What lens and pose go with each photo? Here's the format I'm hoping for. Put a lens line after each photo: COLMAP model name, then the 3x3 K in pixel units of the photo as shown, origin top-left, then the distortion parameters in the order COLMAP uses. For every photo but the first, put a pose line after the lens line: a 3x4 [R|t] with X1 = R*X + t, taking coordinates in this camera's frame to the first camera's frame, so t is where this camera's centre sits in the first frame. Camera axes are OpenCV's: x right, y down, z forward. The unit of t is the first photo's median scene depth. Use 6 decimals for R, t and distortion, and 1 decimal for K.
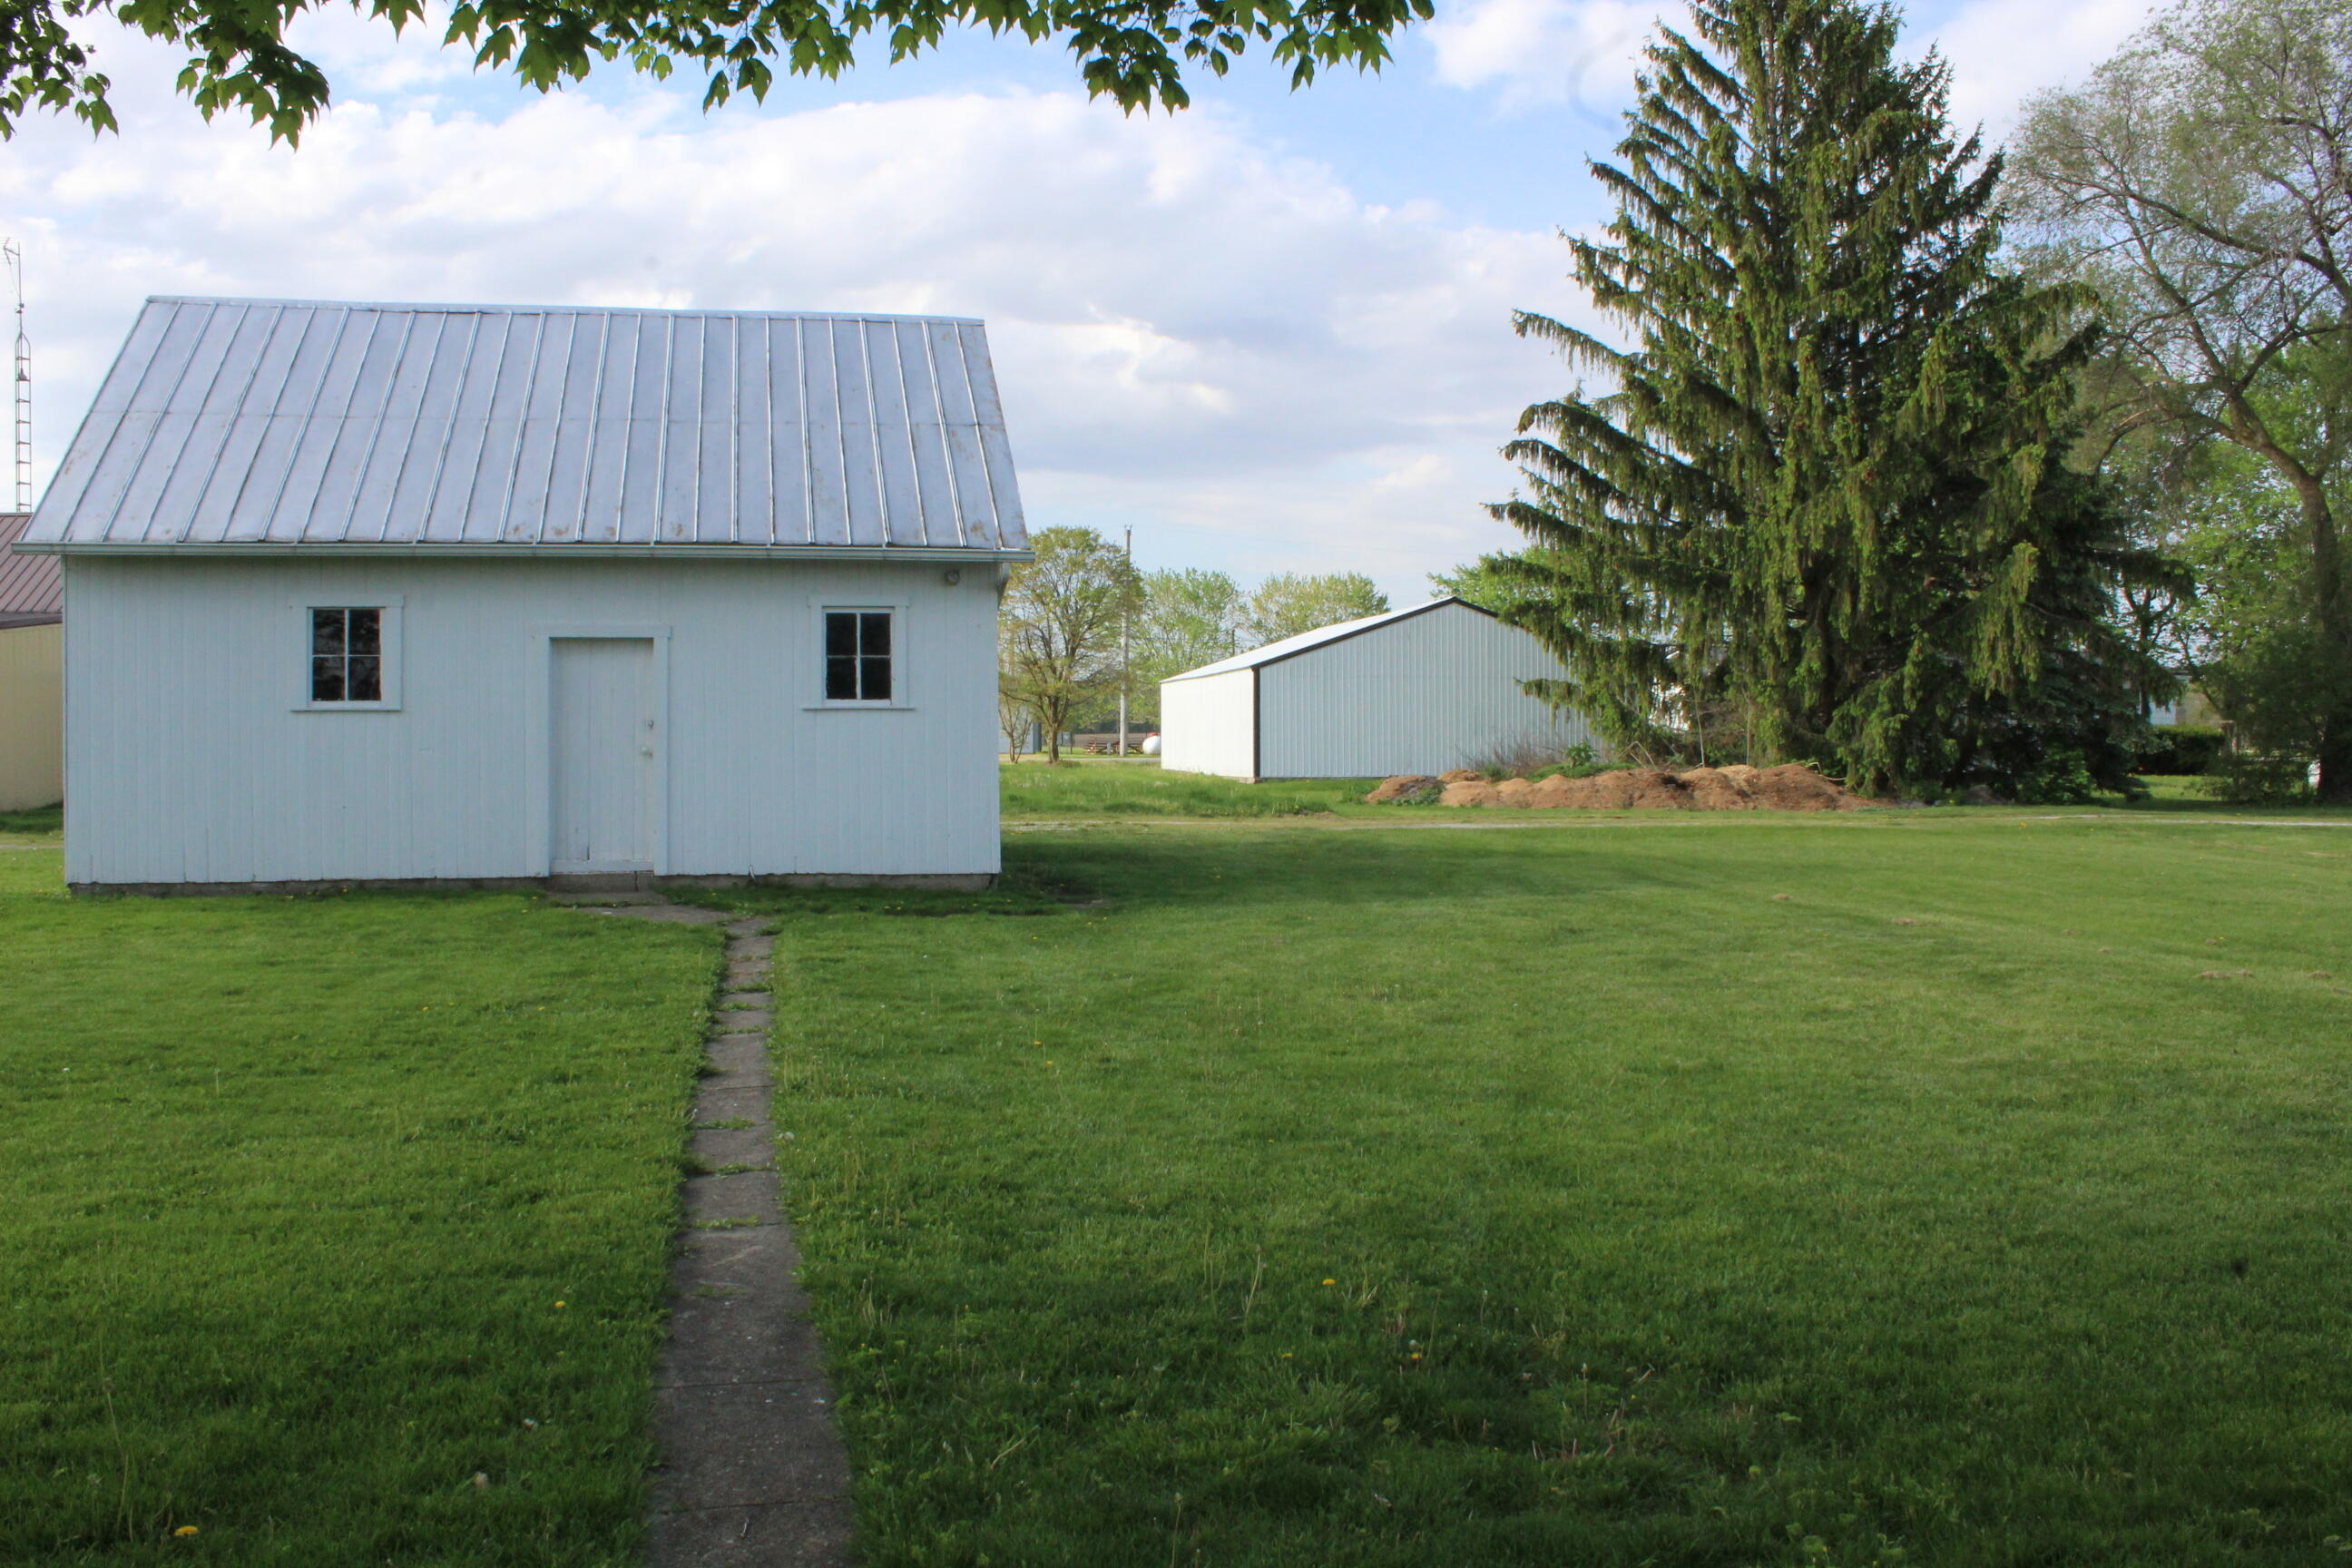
lens RADIAL K [[1953.4, 0, 1160.7], [0, 1953.4, 791.9], [0, 0, 1]] dist [-0.165657, 0.149034]
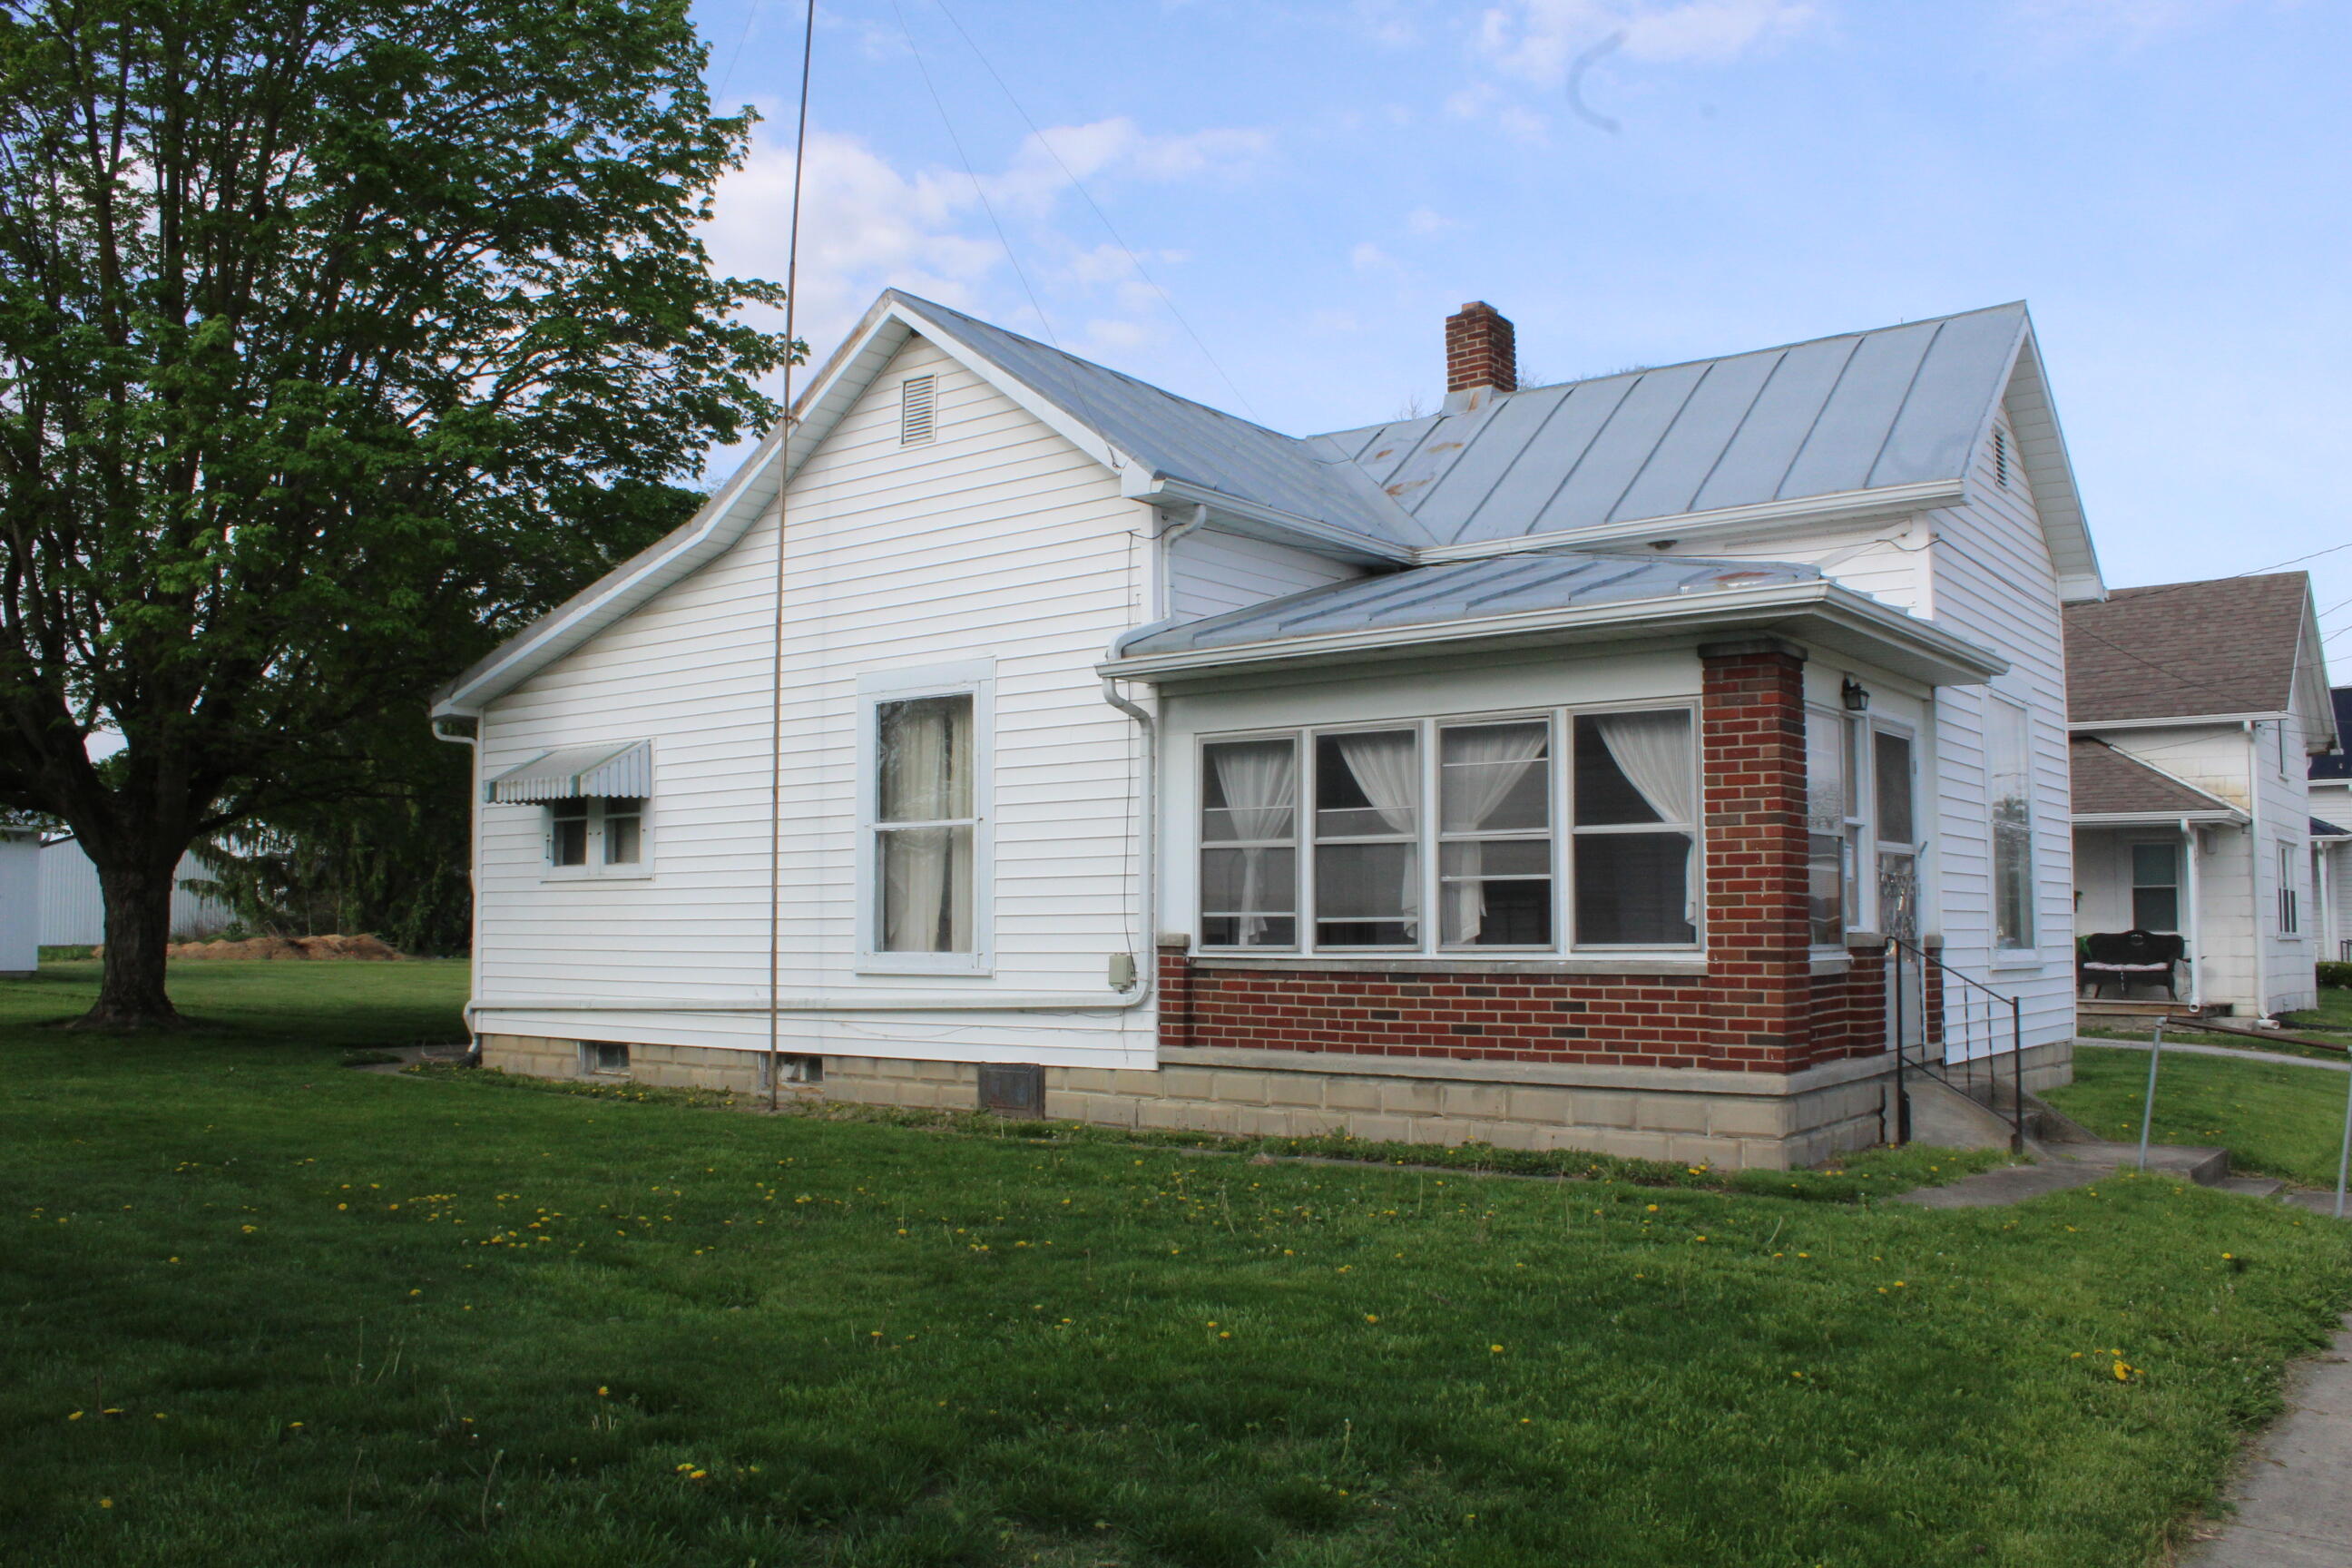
lens RADIAL K [[1953.4, 0, 1160.7], [0, 1953.4, 791.9], [0, 0, 1]] dist [-0.165657, 0.149034]
pose [[0.745198, 0.049092, 0.665034, -0.272614], [0.018212, 0.995416, -0.093887, 0.030968], [-0.666595, 0.082076, 0.740888, -0.721874]]
